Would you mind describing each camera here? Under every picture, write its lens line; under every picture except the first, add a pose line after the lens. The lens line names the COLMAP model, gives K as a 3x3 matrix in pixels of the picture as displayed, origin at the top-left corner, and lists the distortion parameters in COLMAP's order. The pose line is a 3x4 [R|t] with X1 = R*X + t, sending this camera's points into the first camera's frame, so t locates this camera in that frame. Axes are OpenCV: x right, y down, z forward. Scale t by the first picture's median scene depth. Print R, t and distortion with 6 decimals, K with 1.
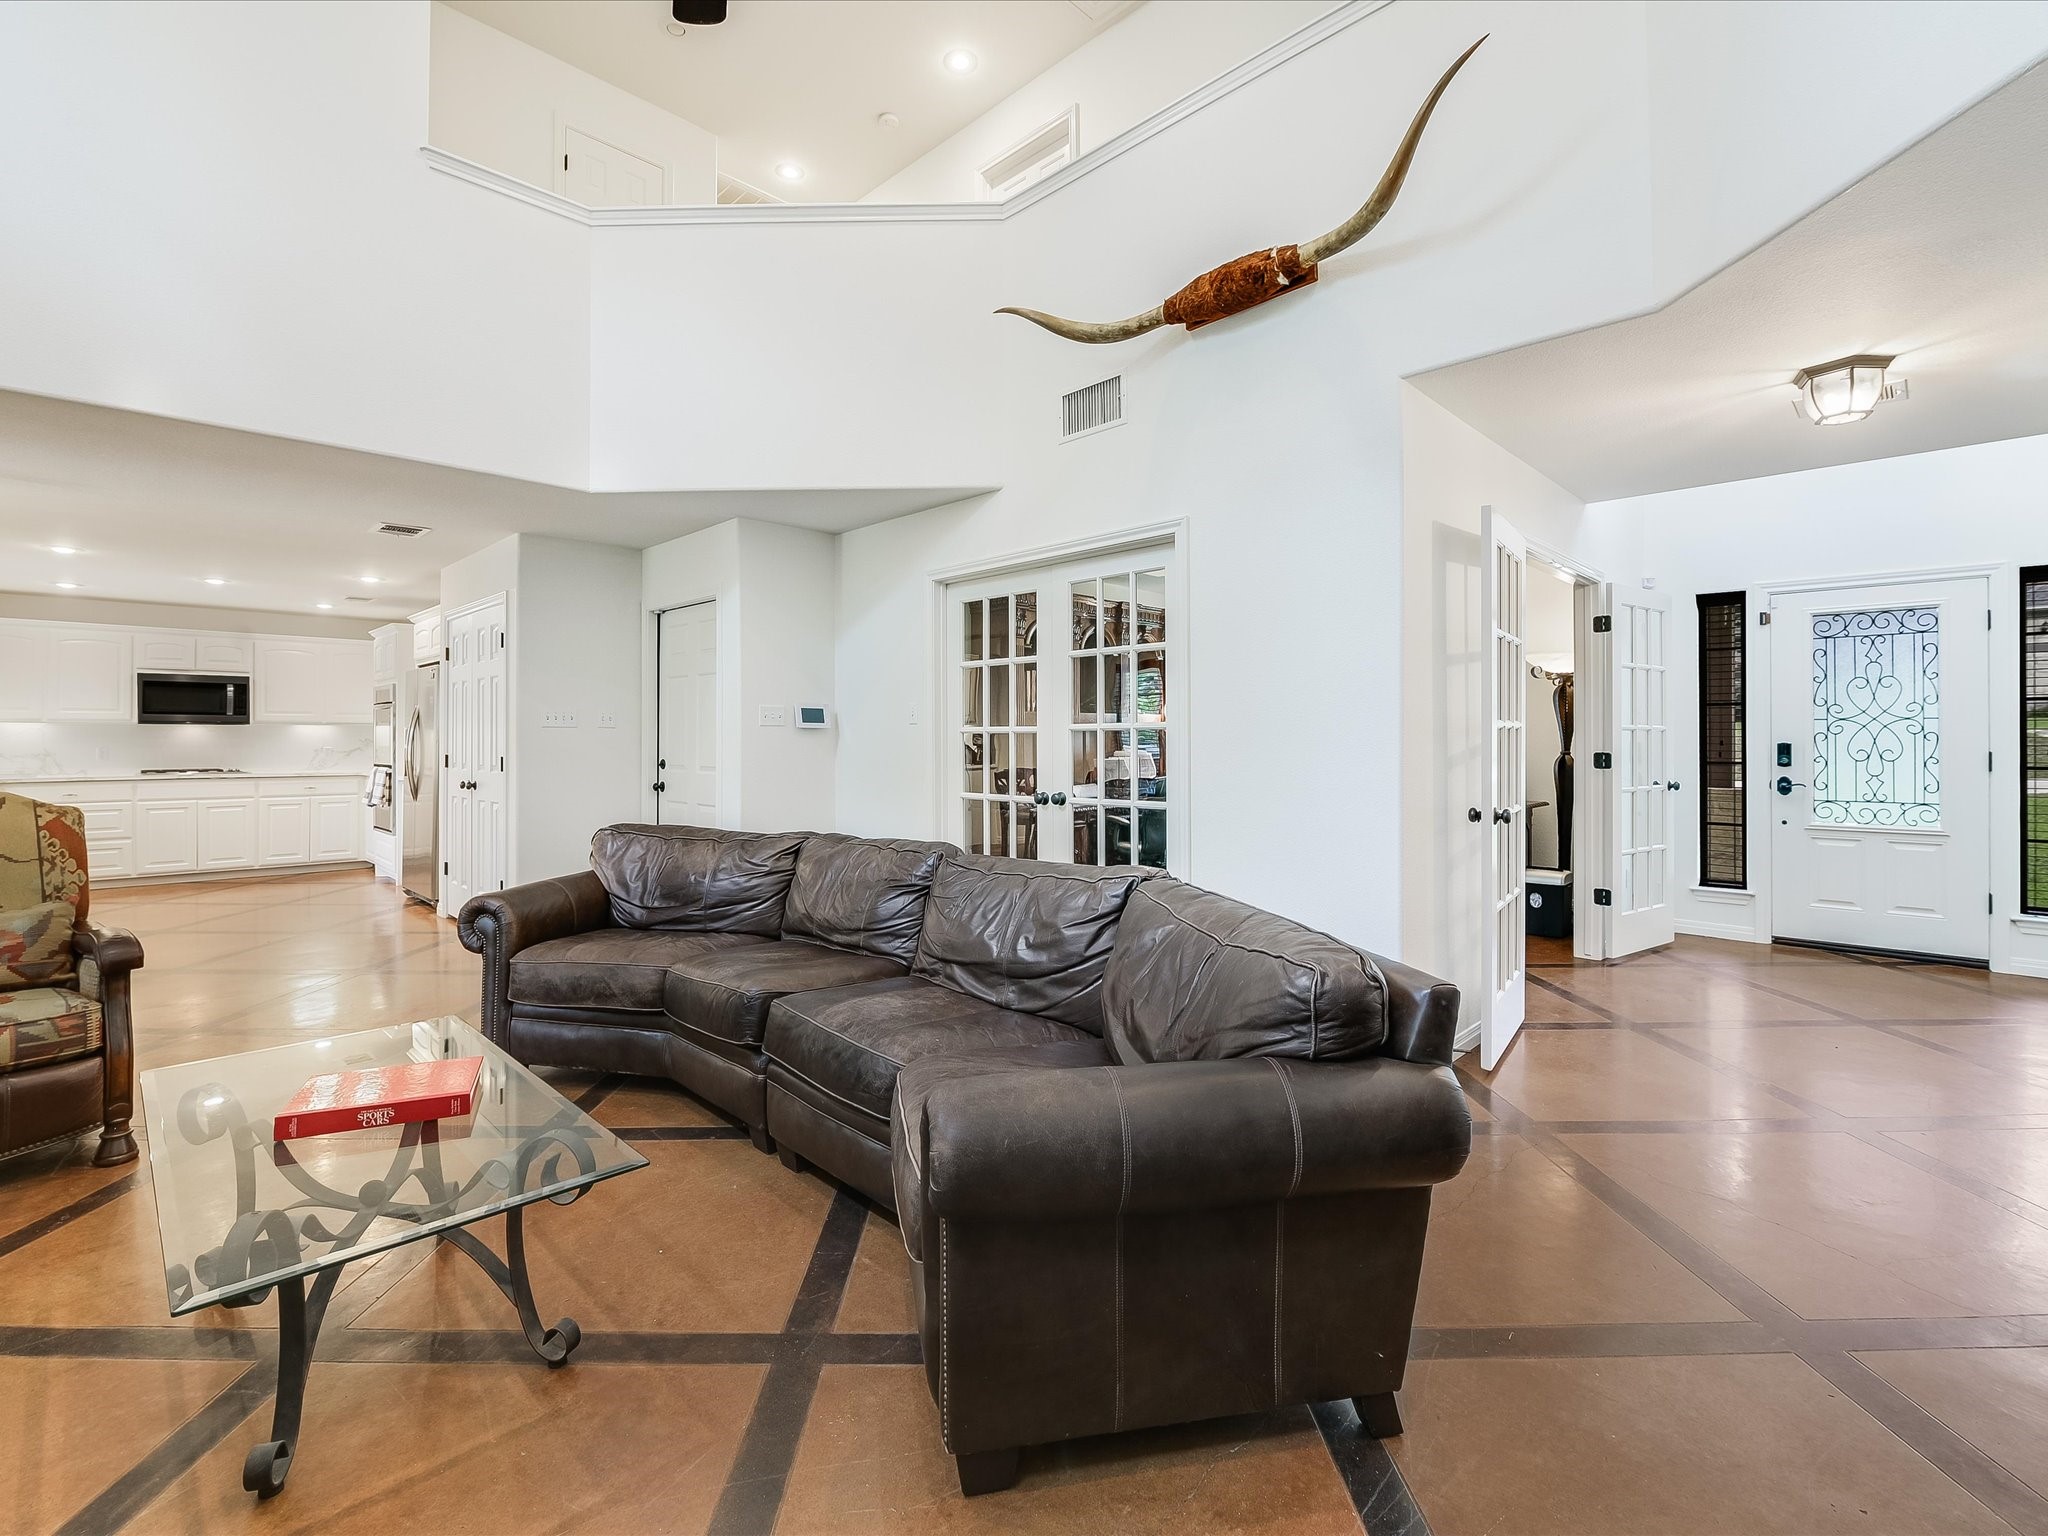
lens RADIAL K [[925.5, 0, 1016.2], [0, 925.5, 738.1], [0, 0, 1]] dist [-0.006616, -0.000938]
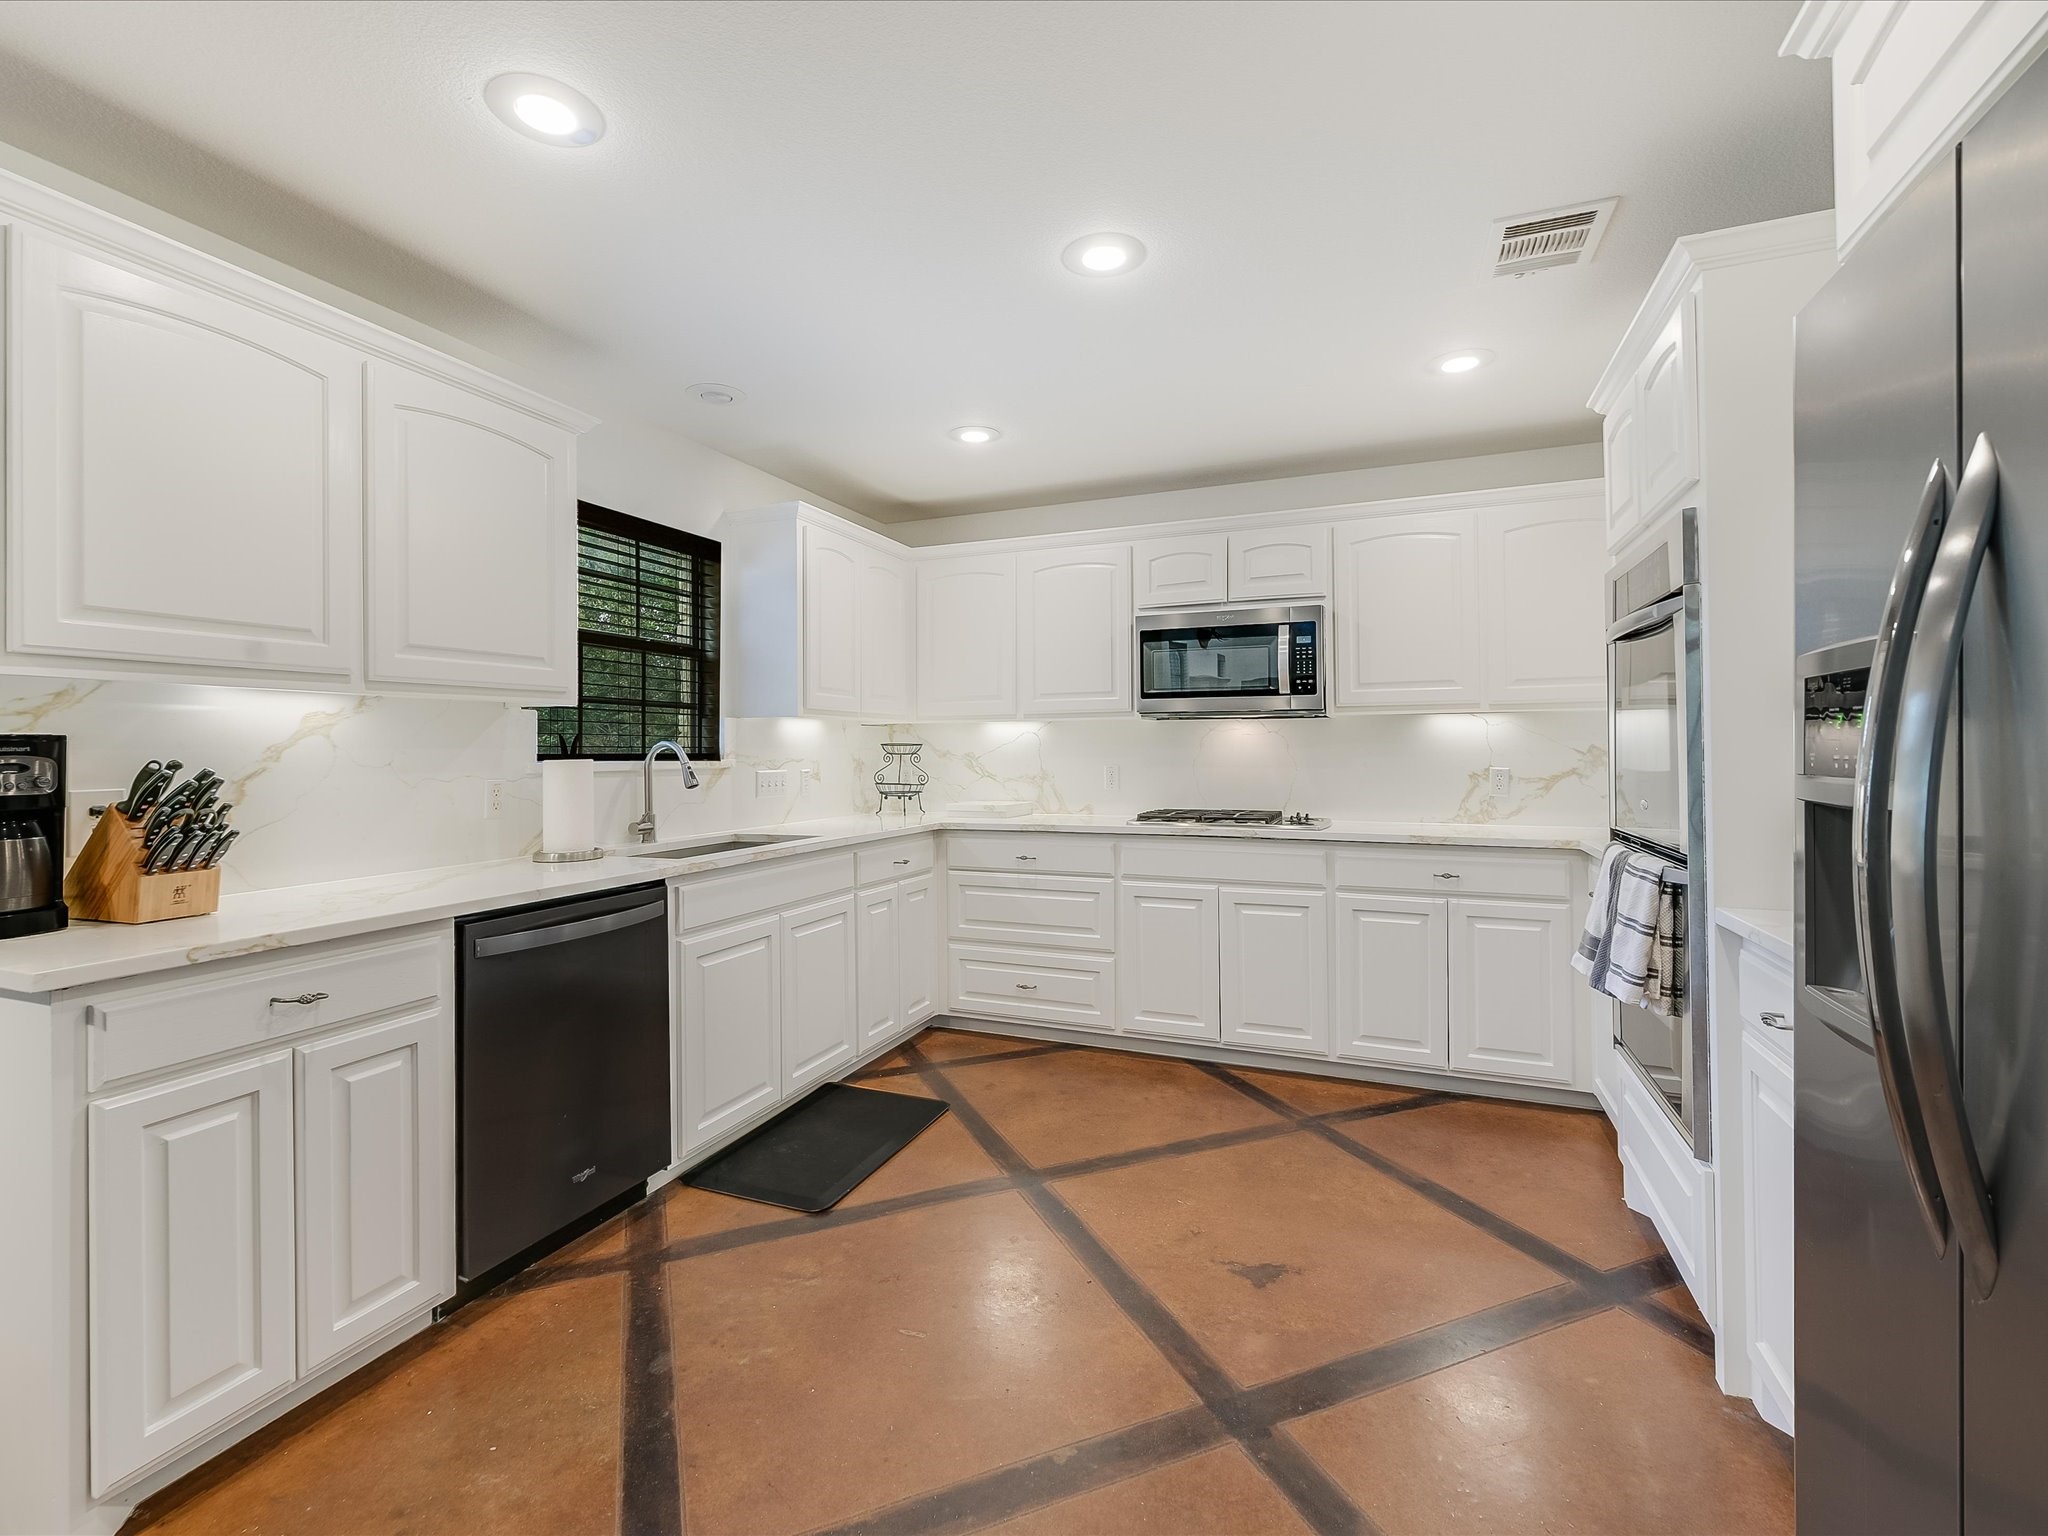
lens RADIAL K [[938.9, 0, 996.7], [0, 938.9, 734.8], [0, 0, 1]] dist [0.017622, -0.000496]
pose [[0.377058, -0.017661, -0.926021, -0.500395], [0.006944, 0.999844, -0.016241, 0.001214], [0.926164, -0.000307, 0.377122, 0.719071]]
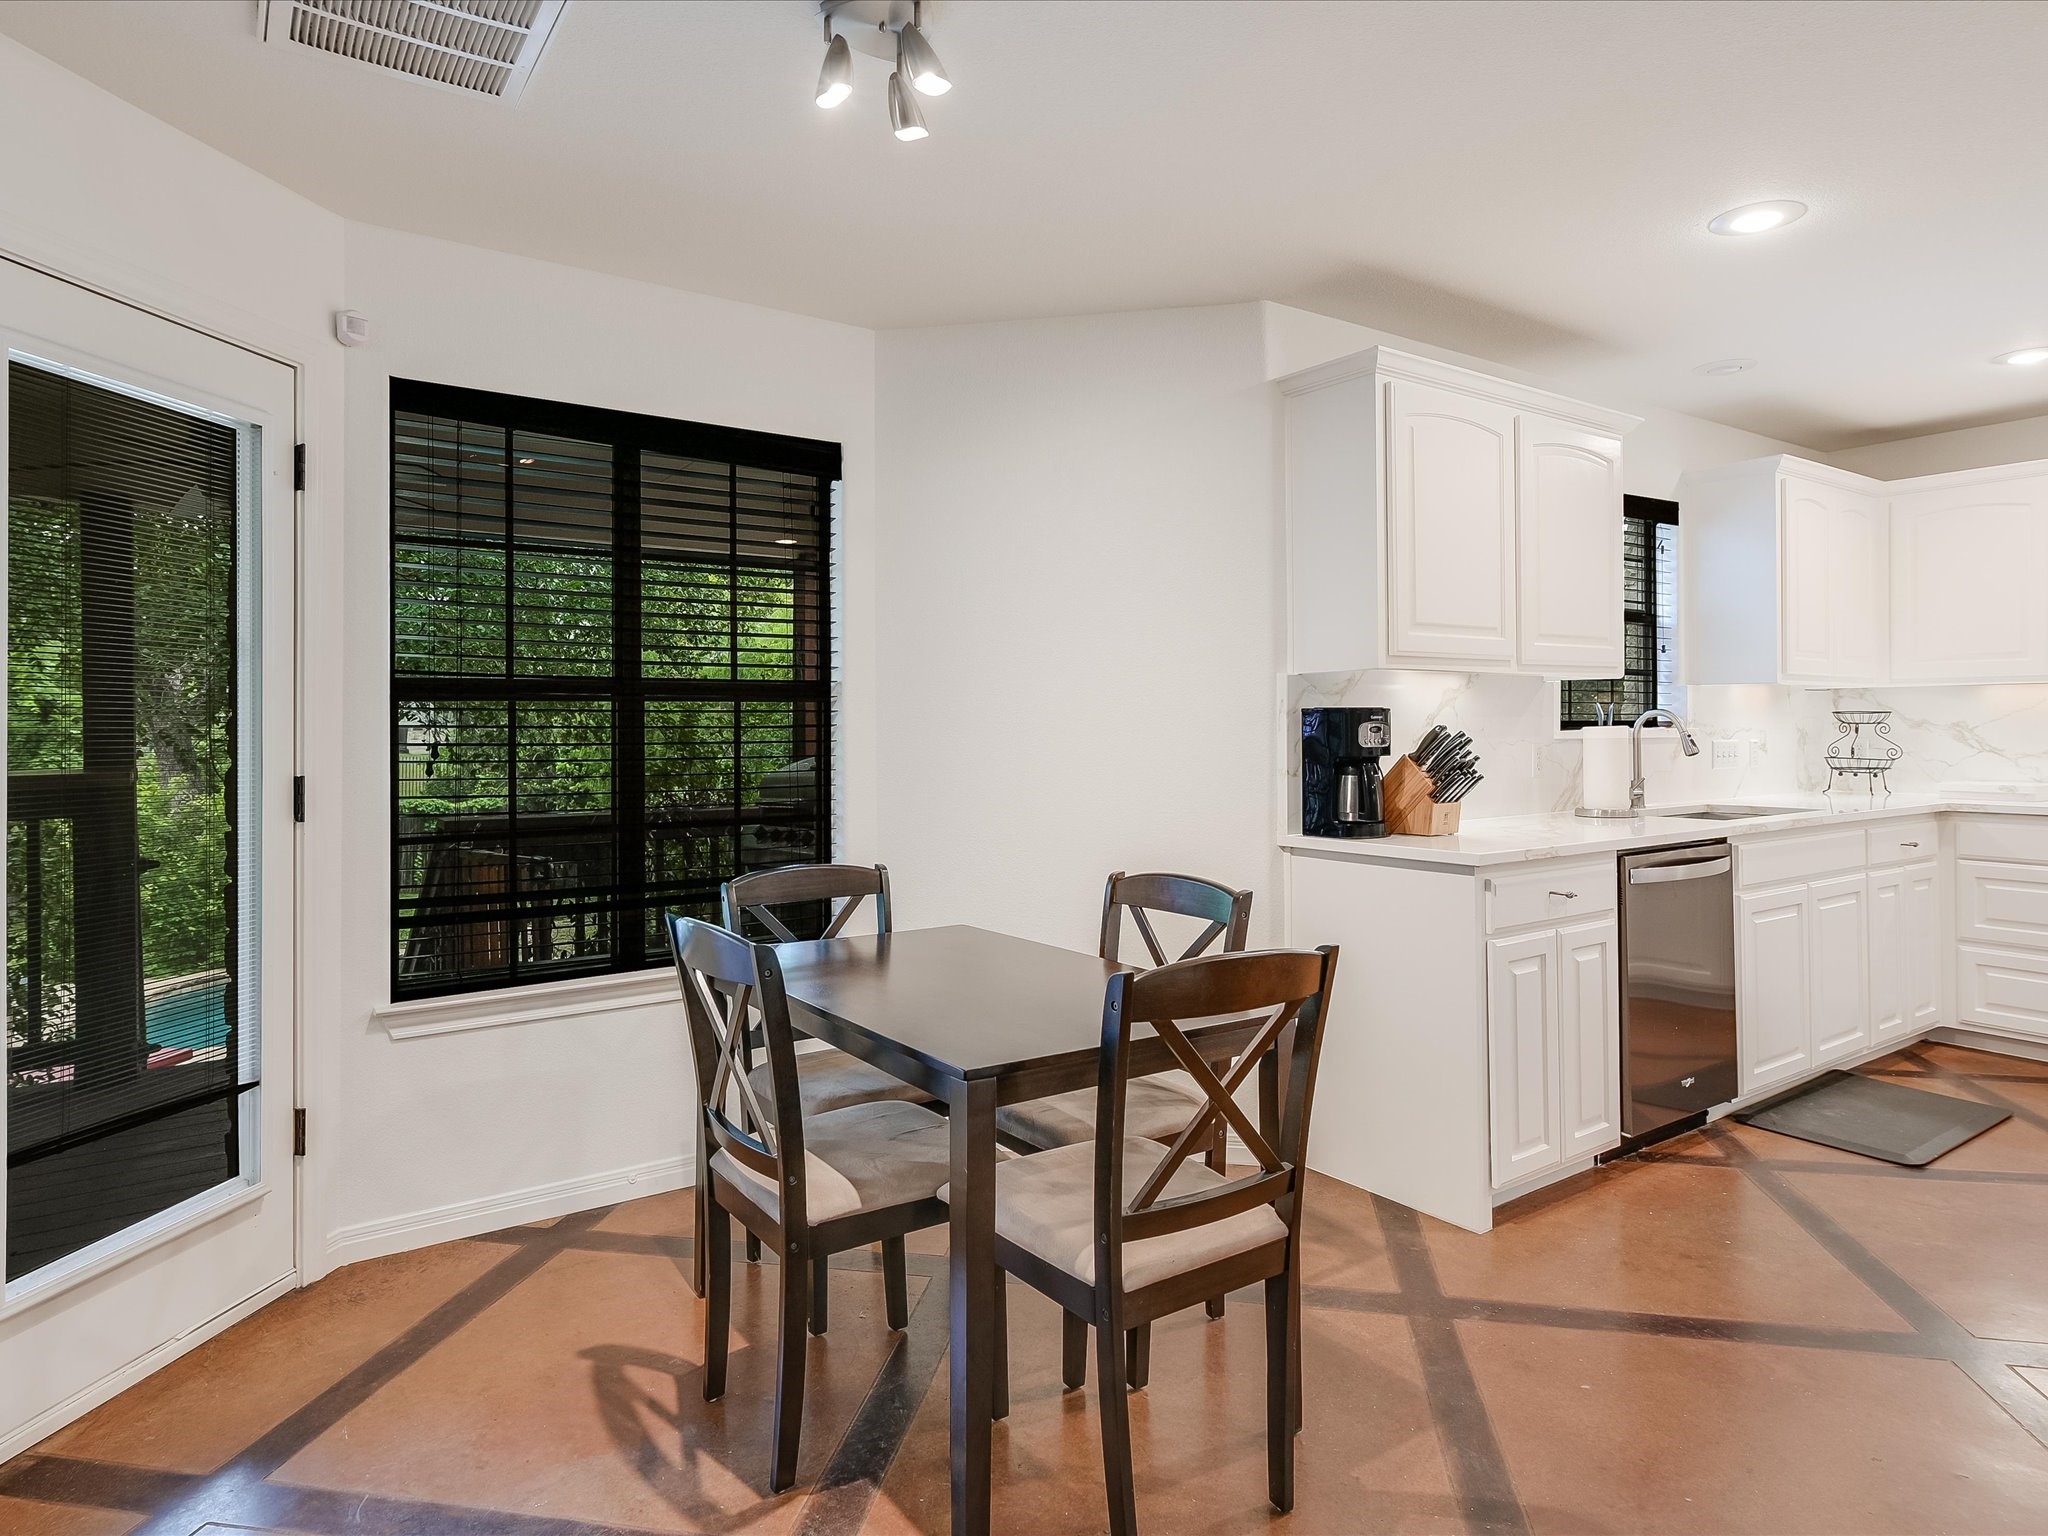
lens RADIAL K [[1222.5, 0, 991.1], [0, 1222.5, 710.8], [0, 0, 1]] dist [-0.001224, -0.001321]
pose [[-0.176984, -0.007295, -0.984187, -0.346960], [0.003567, 0.999961, -0.008053, 0.000277], [0.984207, -0.004936, -0.176951, 0.547013]]
